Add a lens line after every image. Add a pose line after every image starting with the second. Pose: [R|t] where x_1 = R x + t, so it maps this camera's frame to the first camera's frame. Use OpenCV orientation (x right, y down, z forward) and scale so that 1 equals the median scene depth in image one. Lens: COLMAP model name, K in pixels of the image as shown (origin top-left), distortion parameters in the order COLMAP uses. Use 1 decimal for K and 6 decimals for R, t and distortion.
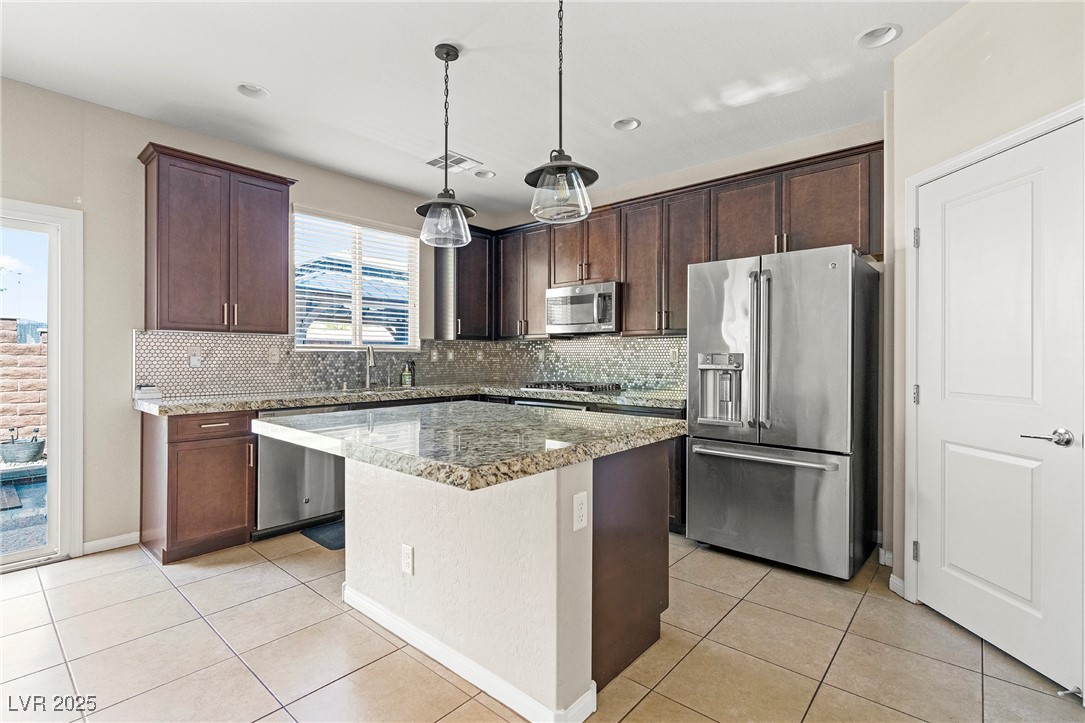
lens RADIAL K [[504.2, 0, 542.5], [0, 504.2, 361.5], [0, 0, 1]] dist [-0.003543, -0.000238]
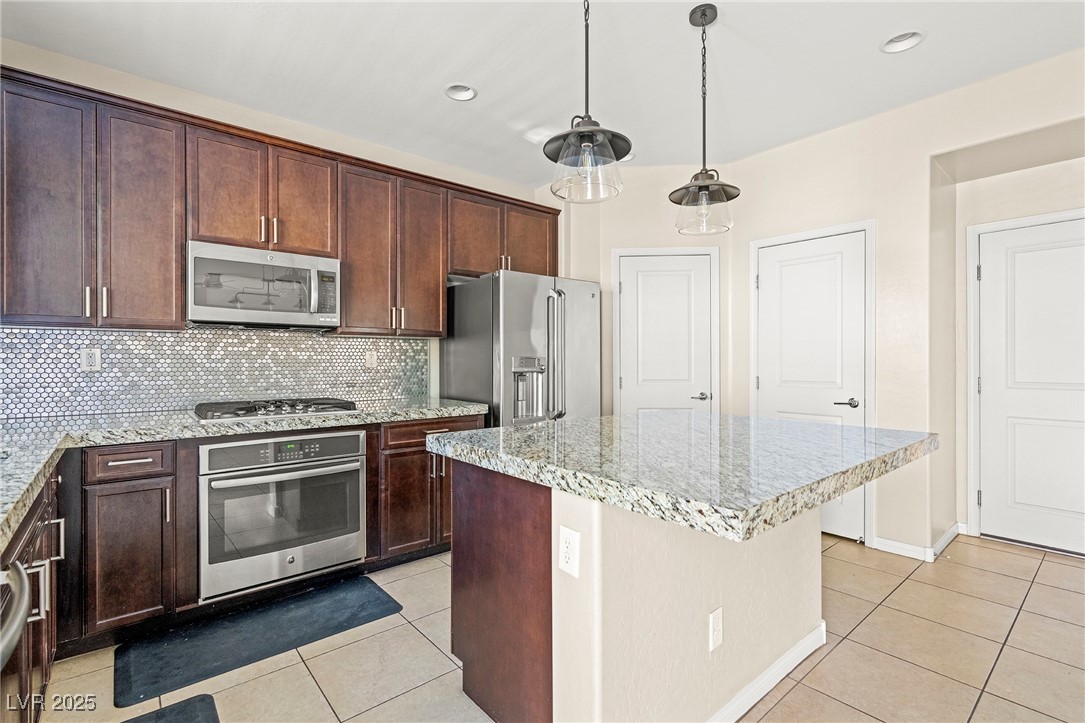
lens RADIAL K [[504.2, 0, 542.5], [0, 504.2, 361.5], [0, 0, 1]] dist [-0.003543, -0.000238]
pose [[0.155467, -0.004764, 0.987830, -0.579813], [0.013254, 0.999908, 0.002736, -0.007001], [-0.987752, 0.012668, 0.155516, 0.631360]]
